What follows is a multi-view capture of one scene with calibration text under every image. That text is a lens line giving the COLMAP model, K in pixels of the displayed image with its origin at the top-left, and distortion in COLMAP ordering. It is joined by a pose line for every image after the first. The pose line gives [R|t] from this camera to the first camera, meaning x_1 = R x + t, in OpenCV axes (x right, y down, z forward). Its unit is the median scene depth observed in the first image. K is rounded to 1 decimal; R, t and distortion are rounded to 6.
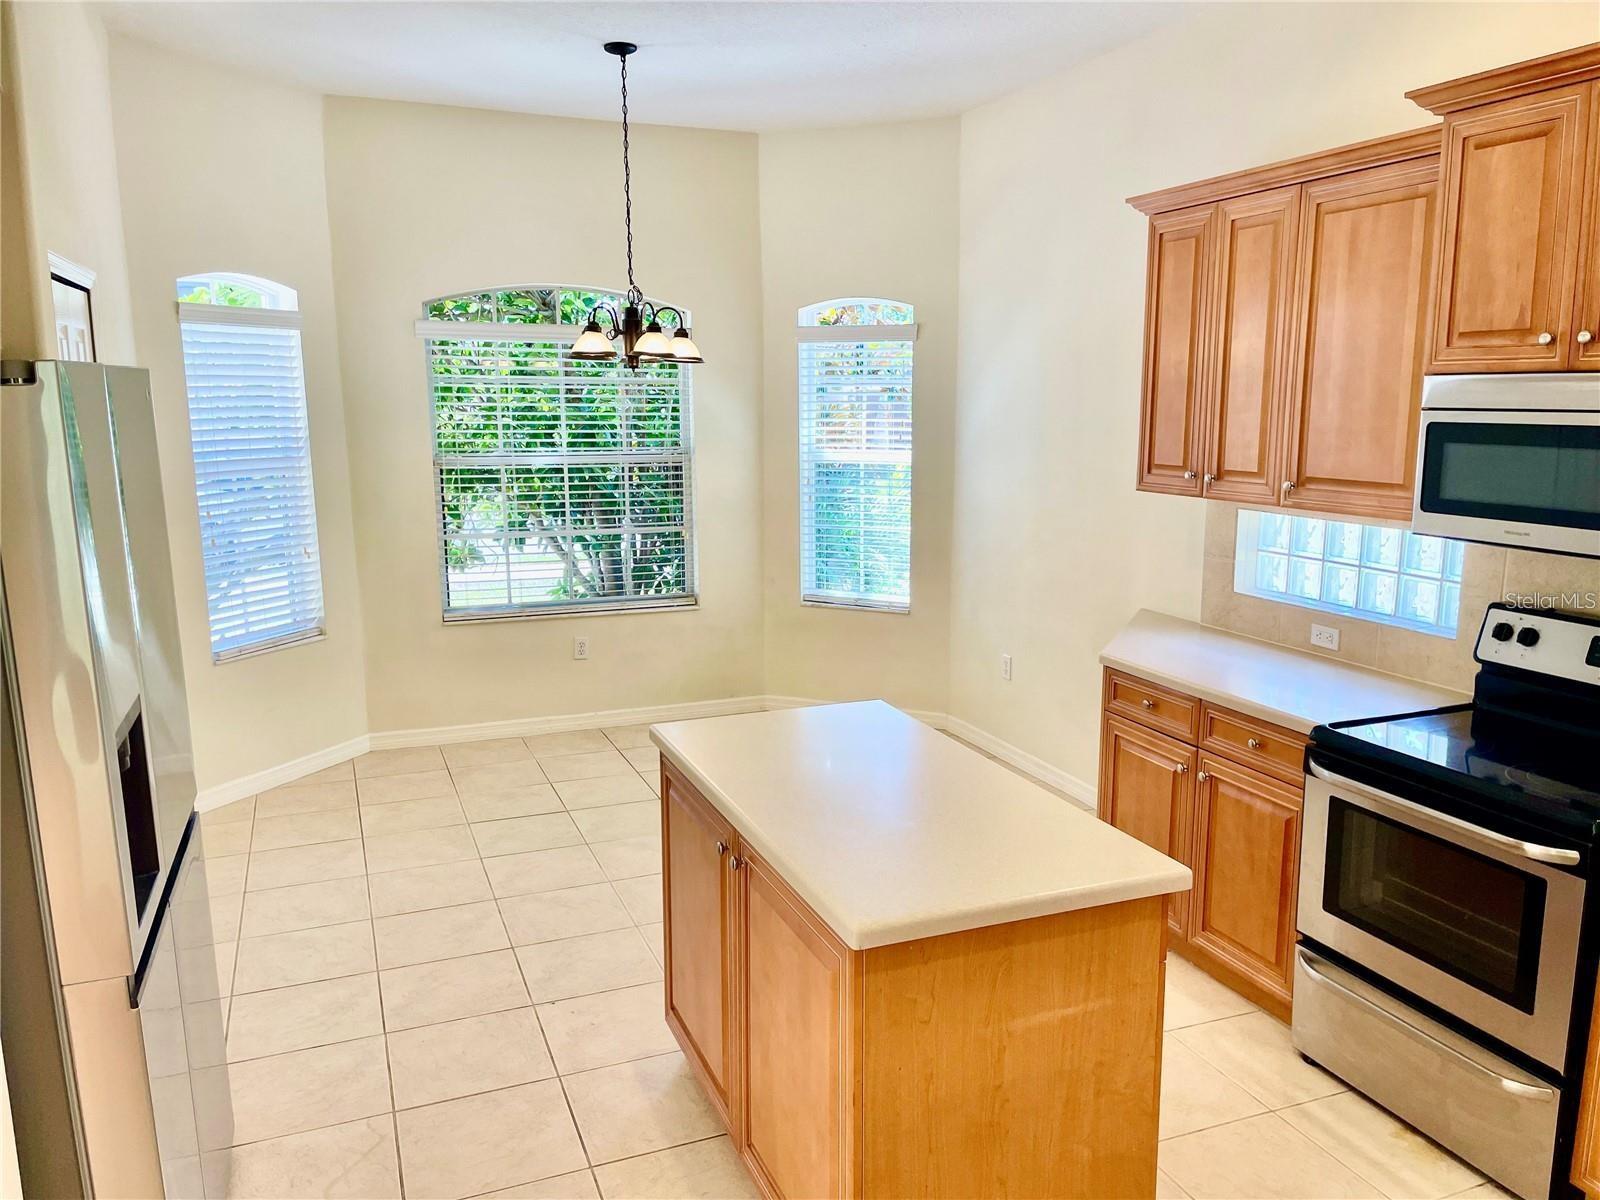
lens RADIAL K [[1210.6, 0, 808.7], [0, 1210.6, 609.1], [0, 0, 1]] dist [0.063232, -0.073935]
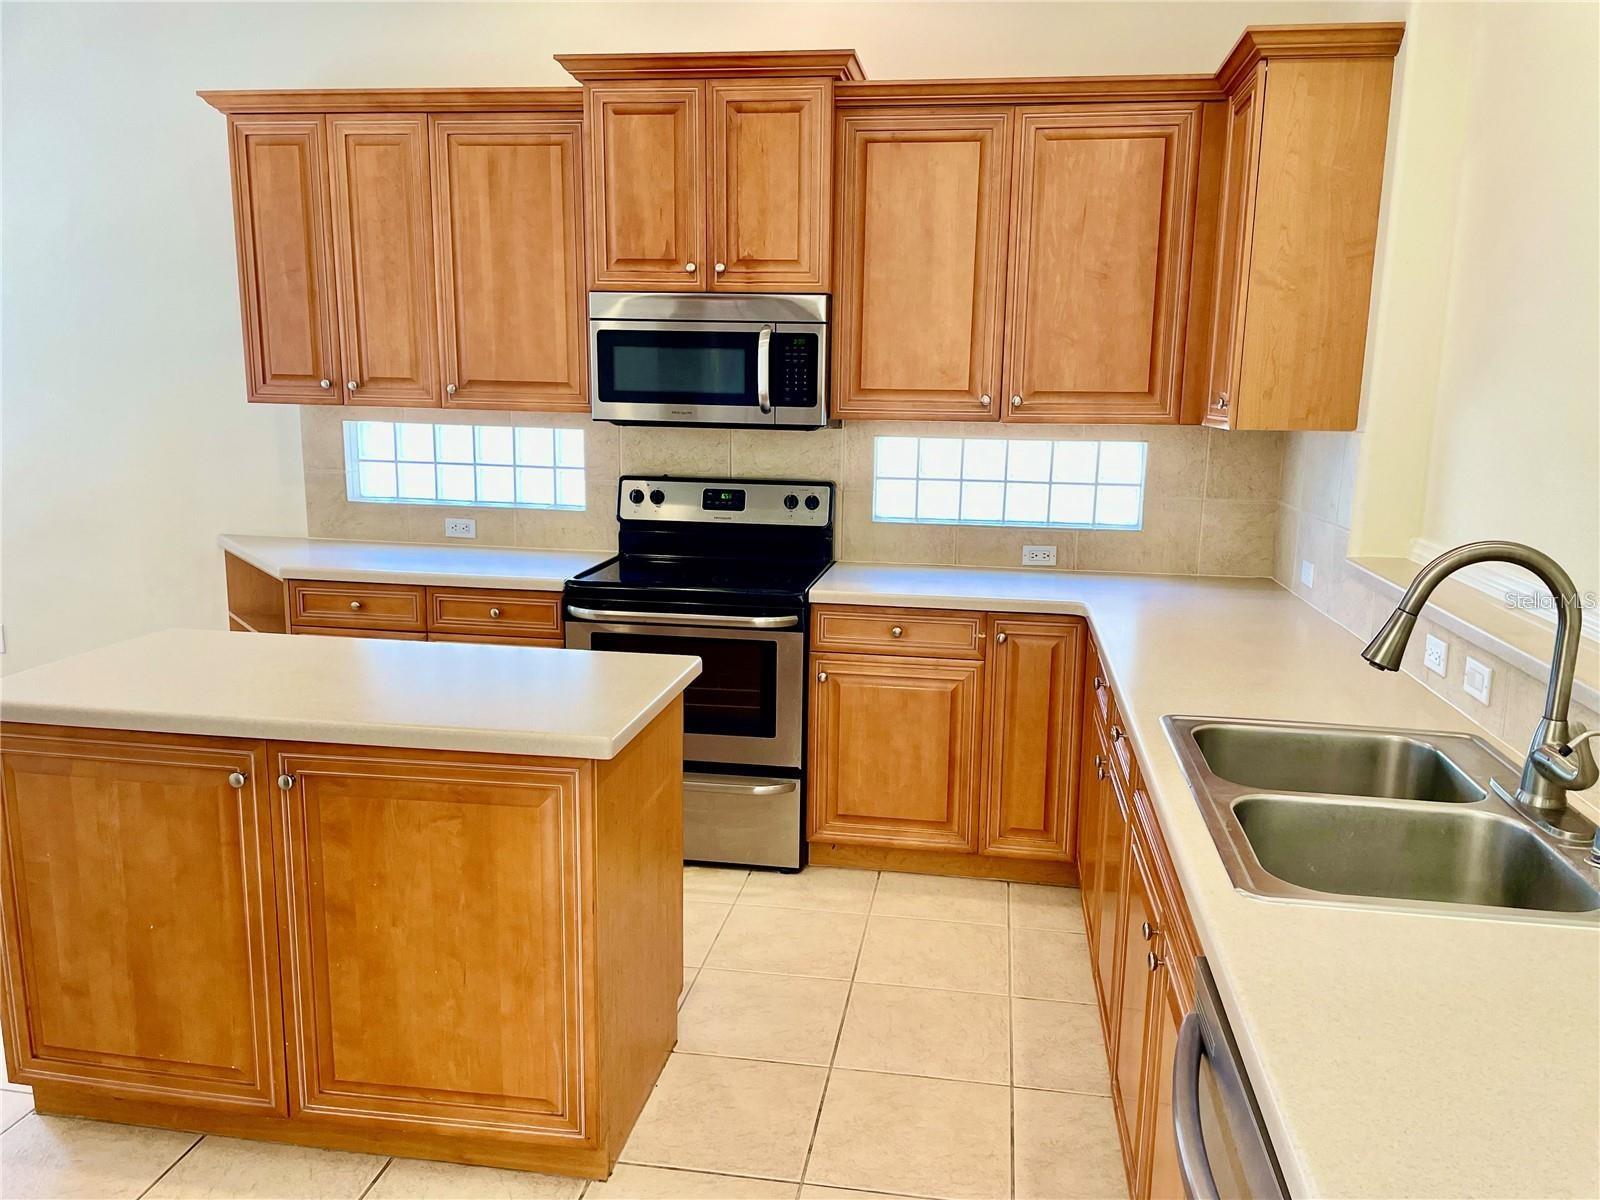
lens RADIAL K [[1210.6, 0, 810.8], [0, 1210.6, 616.6], [0, 0, 1]] dist [0.063232, -0.073935]
pose [[0.521331, -0.151814, 0.839742, -0.454457], [0.128254, 0.986810, 0.098780, 0.041484], [-0.843662, 0.056203, 0.533925, 0.150820]]
